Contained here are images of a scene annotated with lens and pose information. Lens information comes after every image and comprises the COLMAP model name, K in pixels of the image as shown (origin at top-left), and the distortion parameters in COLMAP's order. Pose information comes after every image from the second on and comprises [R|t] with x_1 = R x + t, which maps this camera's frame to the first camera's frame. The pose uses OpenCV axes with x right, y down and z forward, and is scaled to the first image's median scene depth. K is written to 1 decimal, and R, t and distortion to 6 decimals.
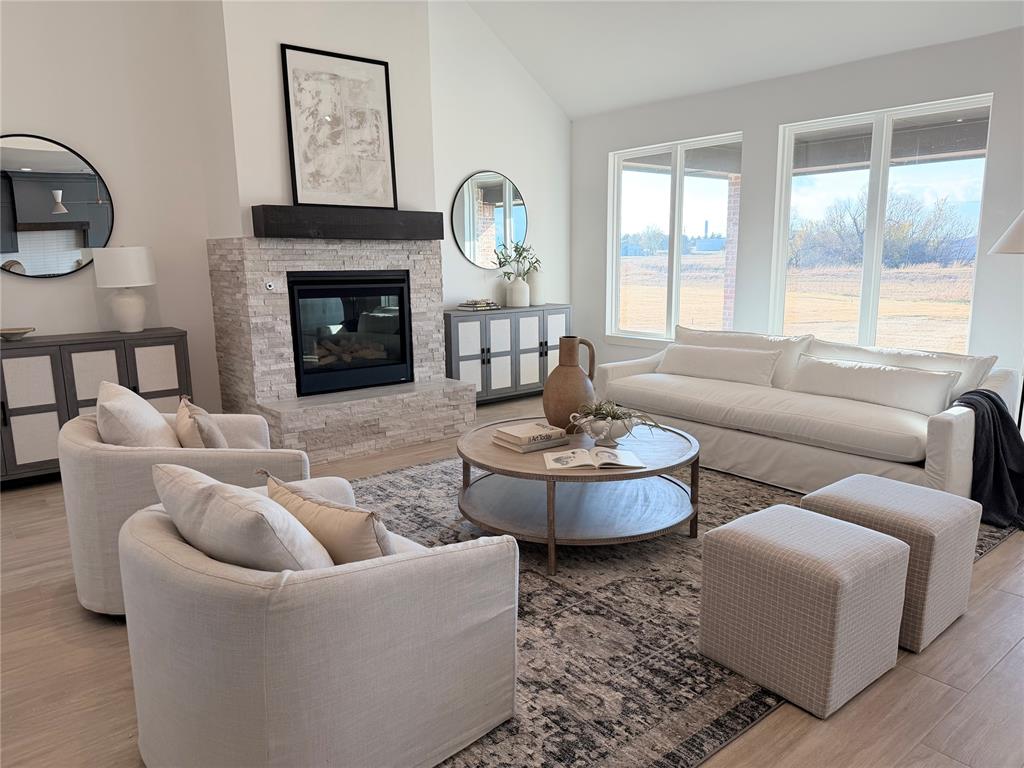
lens RADIAL K [[718.5, 0, 508.3], [0, 718.5, 390.9], [0, 0, 1]] dist [0.064926, -0.079485]
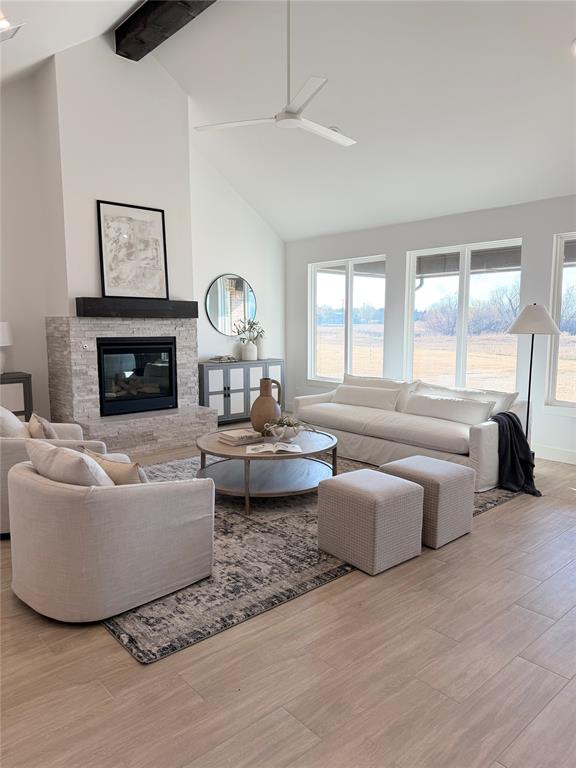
lens RADIAL K [[538.8, 0, 287.7], [0, 538.8, 383.3], [0, 0, 1]] dist [0.064926, -0.079485]
pose [[0.998907, 0.007193, 0.046184, 0.062508], [-0.003801, 0.997317, -0.073103, 0.022189], [-0.046586, 0.072847, 0.996254, -0.211992]]
